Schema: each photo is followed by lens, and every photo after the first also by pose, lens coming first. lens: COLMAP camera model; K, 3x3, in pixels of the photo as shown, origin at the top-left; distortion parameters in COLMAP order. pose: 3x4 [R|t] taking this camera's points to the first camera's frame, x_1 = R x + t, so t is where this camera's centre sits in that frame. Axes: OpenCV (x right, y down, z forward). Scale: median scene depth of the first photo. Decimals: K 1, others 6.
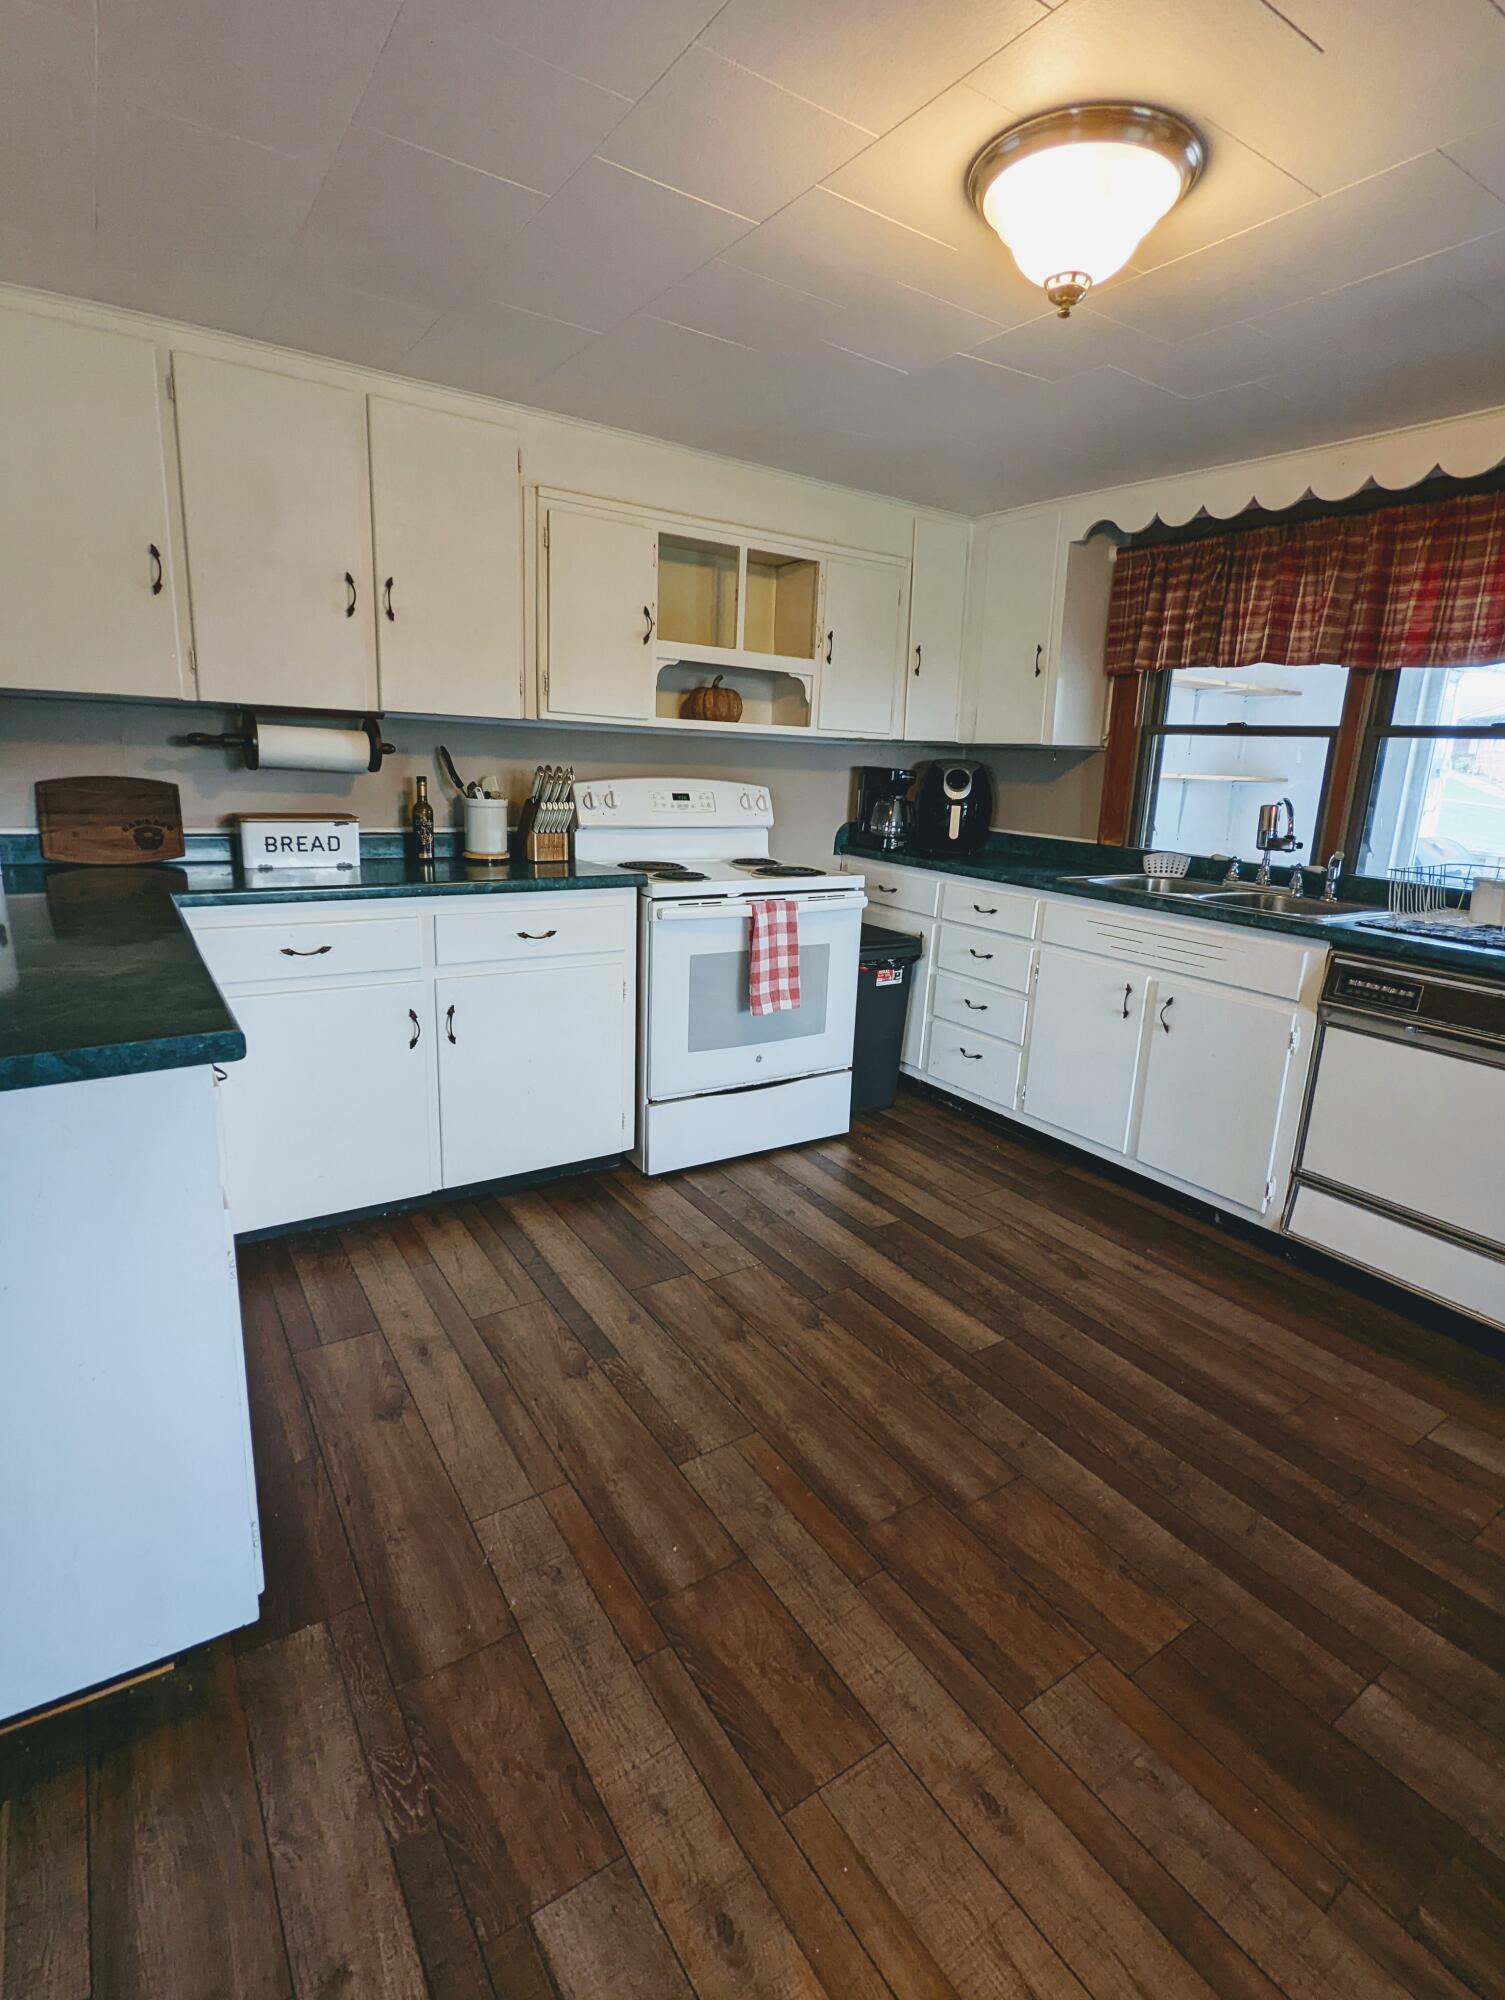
lens RADIAL K [[962.5, 0, 799.5], [0, 962.5, 975.0], [0, 0, 1]] dist [0.003971, -0.006227]
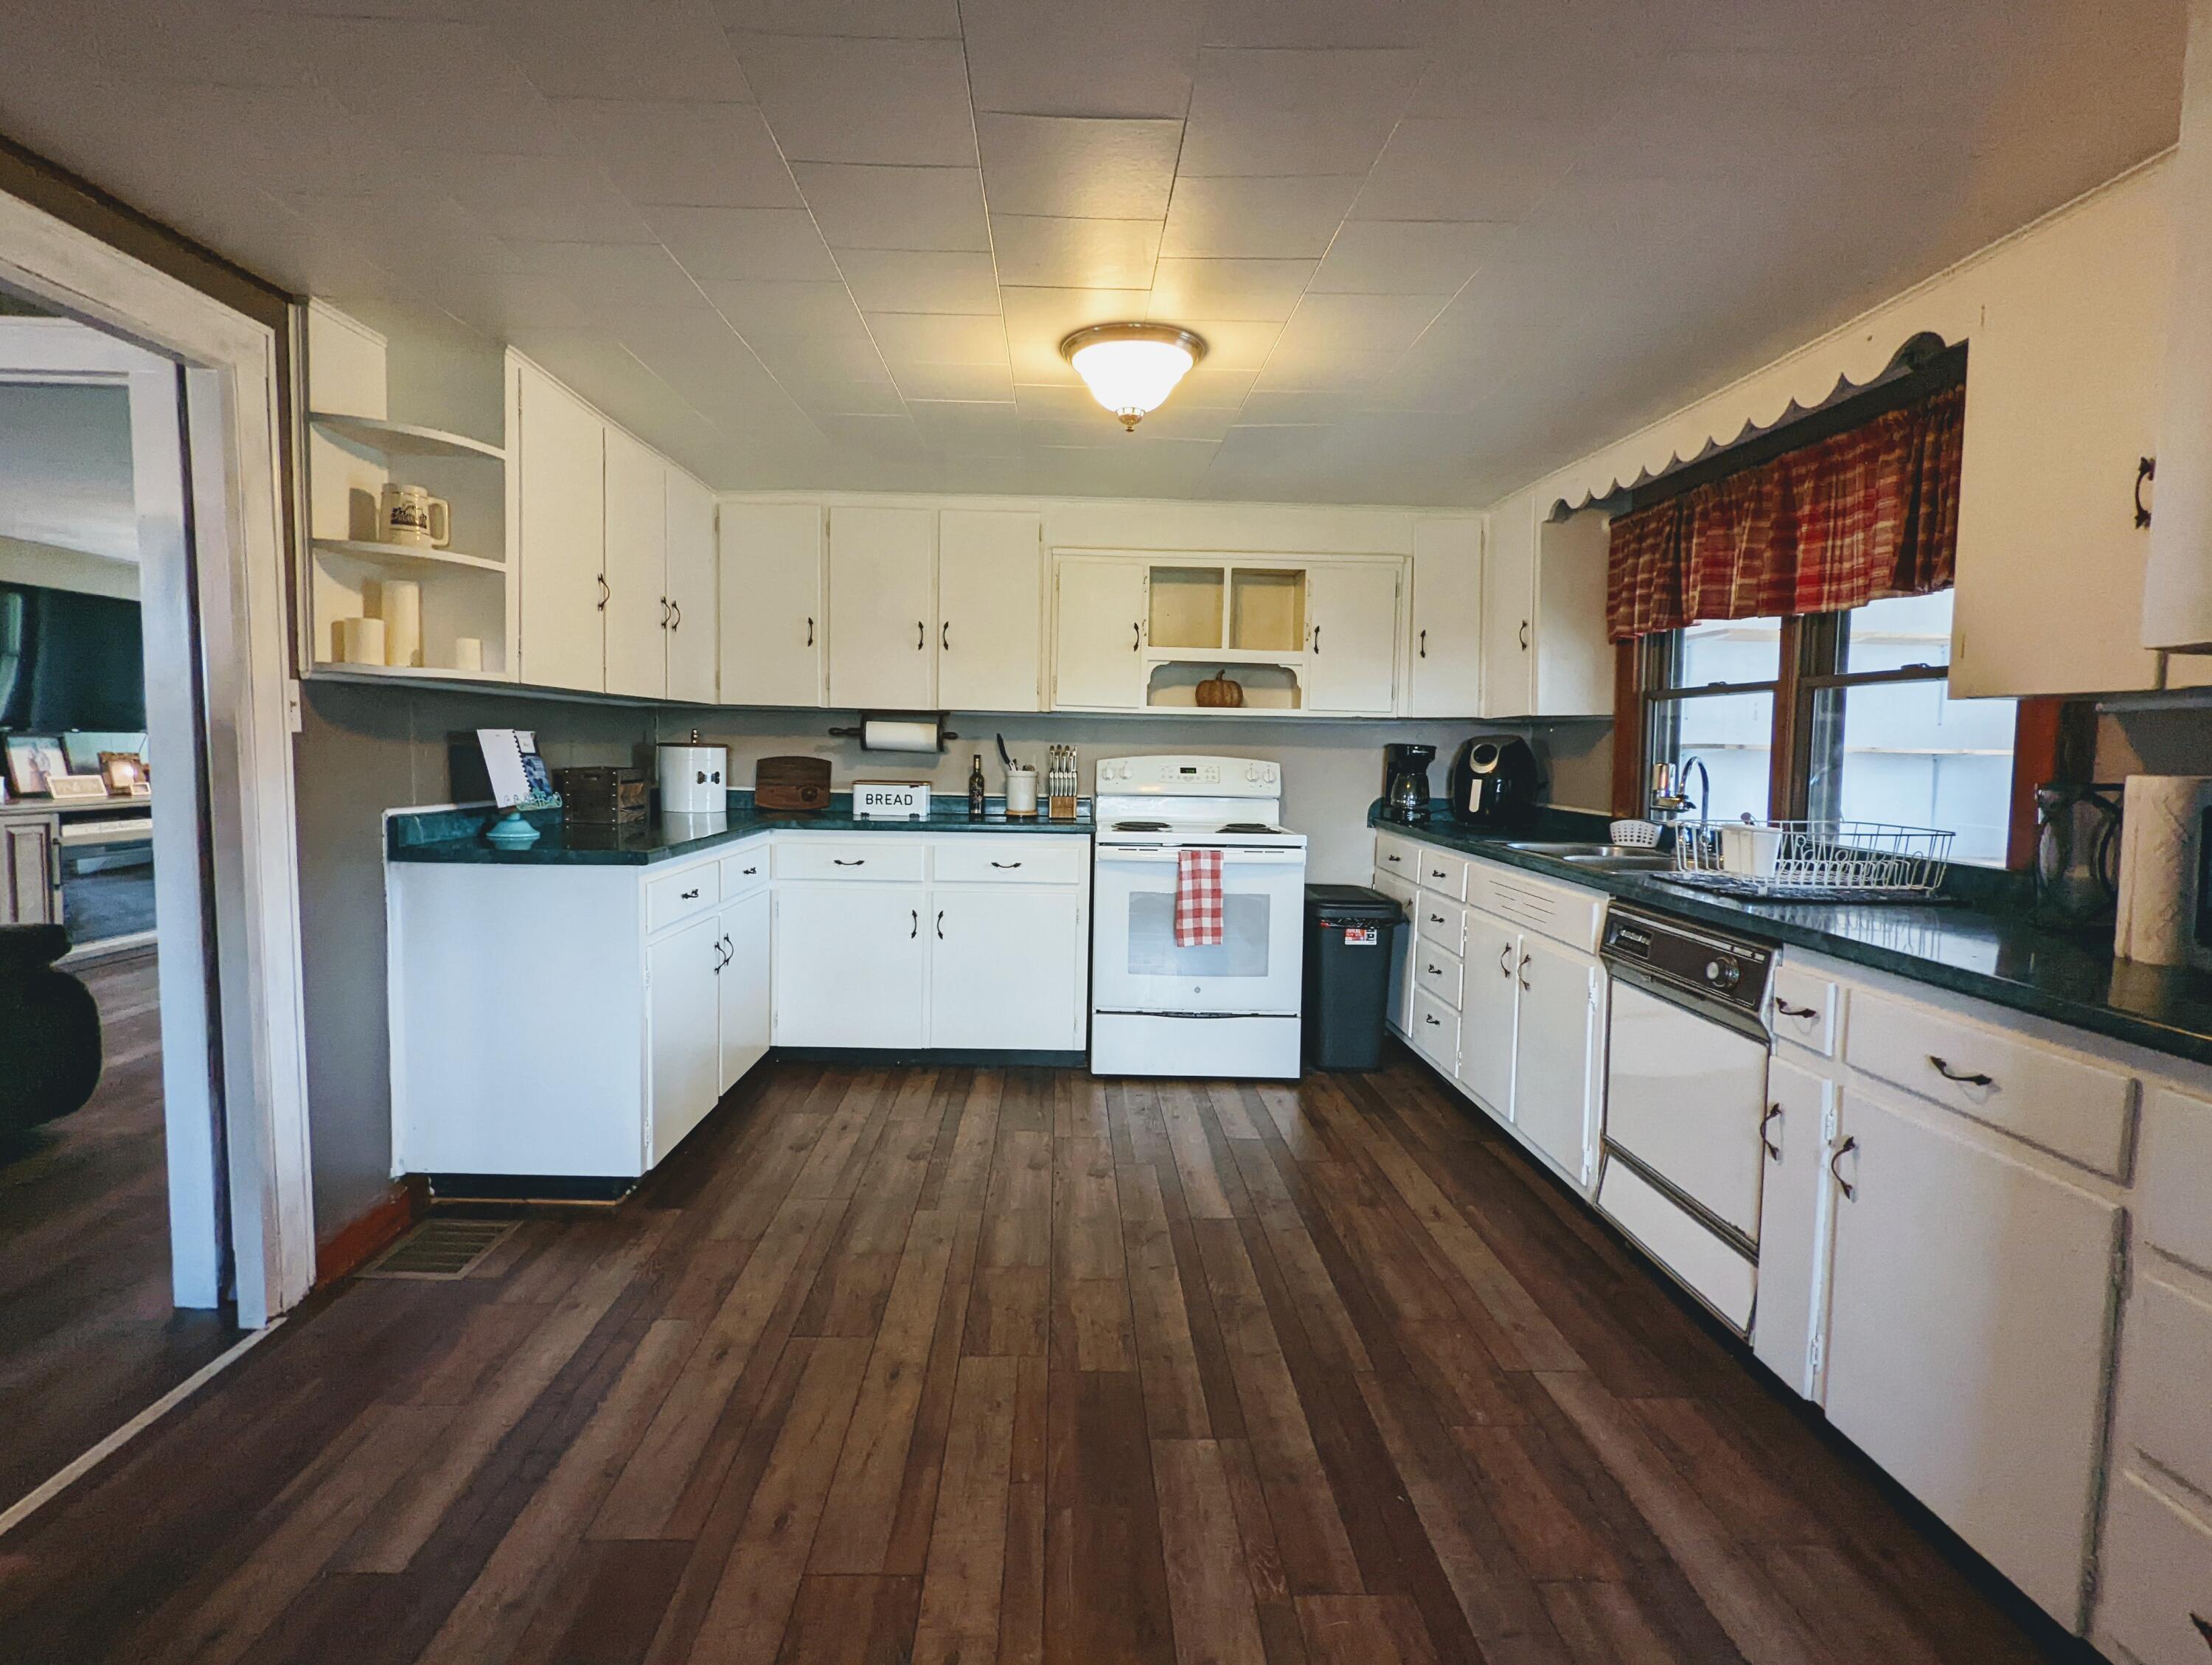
lens RADIAL K [[1064.6, 0, 1093.6], [0, 1064.6, 819.9], [0, 0, 1]] dist [0.003971, -0.006227]
pose [[0.839283, 0.010623, -0.543591, 0.585117], [-0.102922, 0.984836, -0.139661, 0.083288], [0.533864, 0.173162, 0.827649, -0.163846]]
